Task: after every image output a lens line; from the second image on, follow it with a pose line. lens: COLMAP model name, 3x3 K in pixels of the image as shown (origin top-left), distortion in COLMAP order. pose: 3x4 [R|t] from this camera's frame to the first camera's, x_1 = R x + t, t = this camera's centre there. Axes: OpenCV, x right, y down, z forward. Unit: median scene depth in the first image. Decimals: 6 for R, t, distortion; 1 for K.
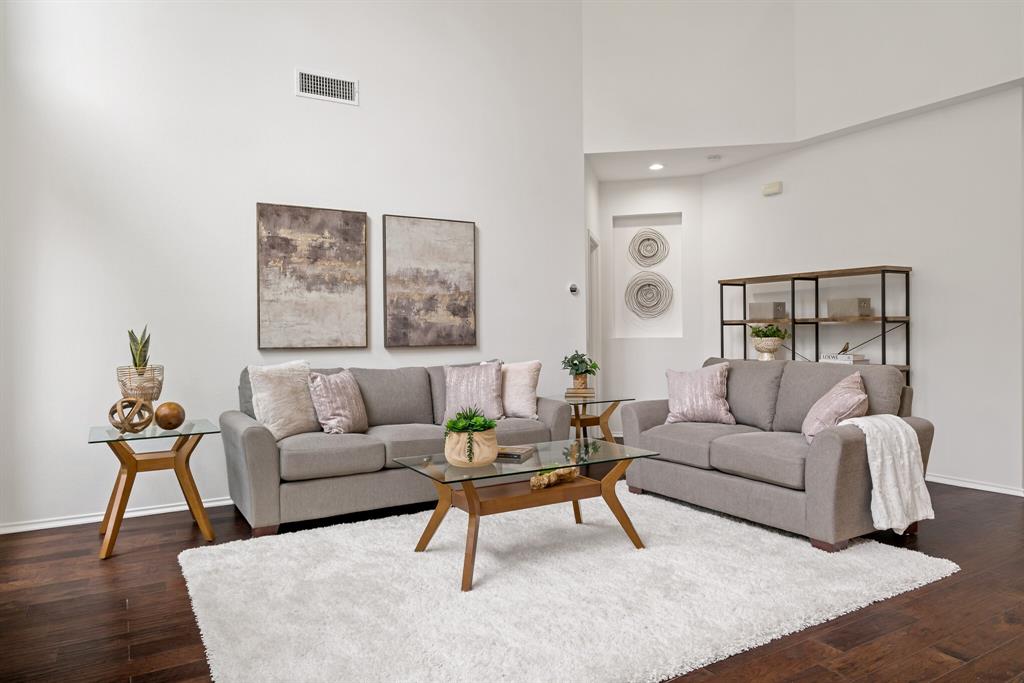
lens RADIAL K [[651.1, 0, 495.9], [0, 651.1, 339.1], [0, 0, 1]] dist [0.002967, -0.000400]
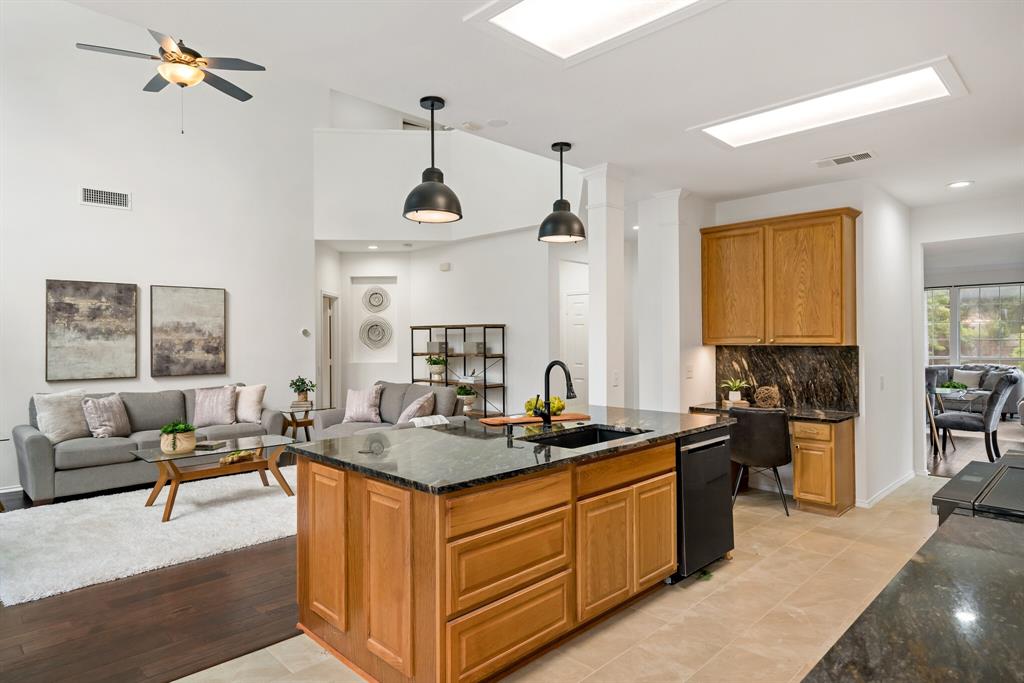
lens RADIAL K [[594.5, 0, 507.7], [0, 594.5, 335.1], [0, 0, 1]] dist [0.002210, 0.001214]
pose [[0.966835, 0.004164, 0.255368, 0.268821], [-0.000462, 0.999894, -0.014556, -0.063775], [-0.255401, 0.013955, 0.966734, -0.502662]]
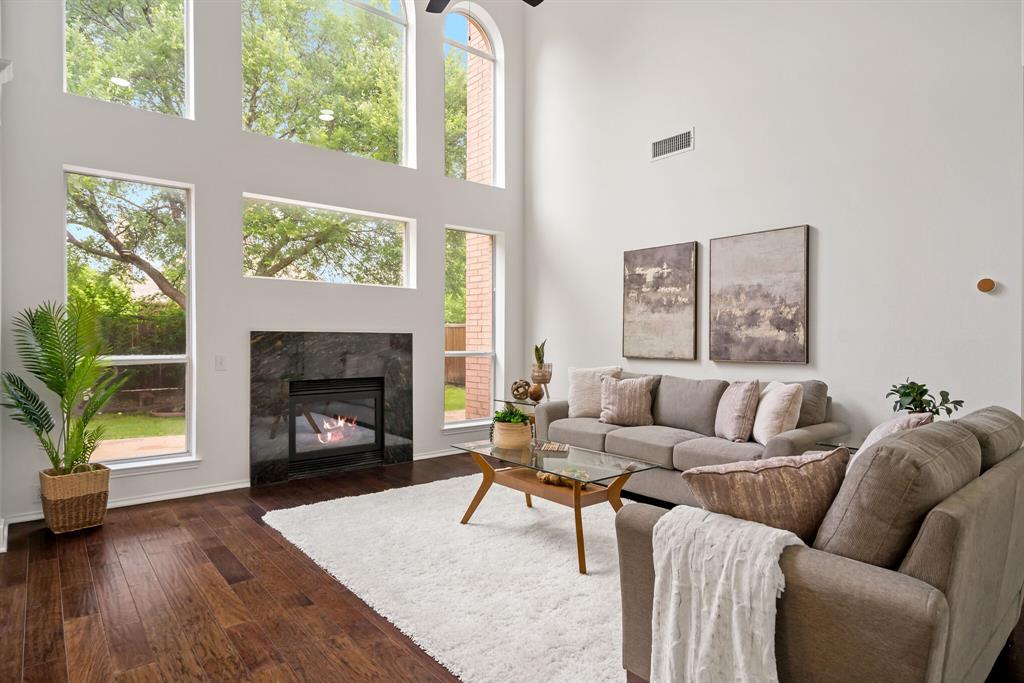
lens RADIAL K [[565.6, 0, 512.0], [0, 565.6, 341.5], [0, 0, 1]] dist [0.002832, 0.000670]
pose [[0.167224, 0.013123, -0.985832, 0.745201], [-0.010303, 0.999880, 0.011563, -0.027478], [0.985865, 0.008223, 0.167339, 0.532399]]
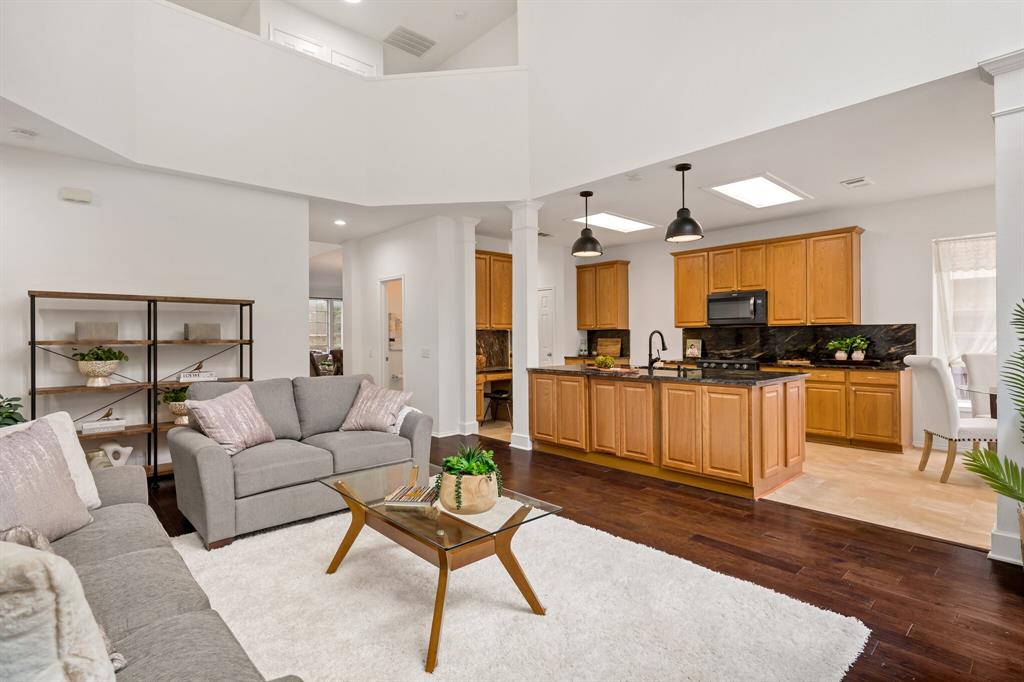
lens RADIAL K [[490.8, 0, 512.0], [0, 490.8, 341.0], [0, 0, 1]] dist [0.000559, 0.000124]
pose [[-0.209646, 0.002037, 0.977775, -0.465686], [0.015768, 0.999875, 0.001298, -0.025909], [-0.977650, 0.015690, -0.209652, 0.715932]]
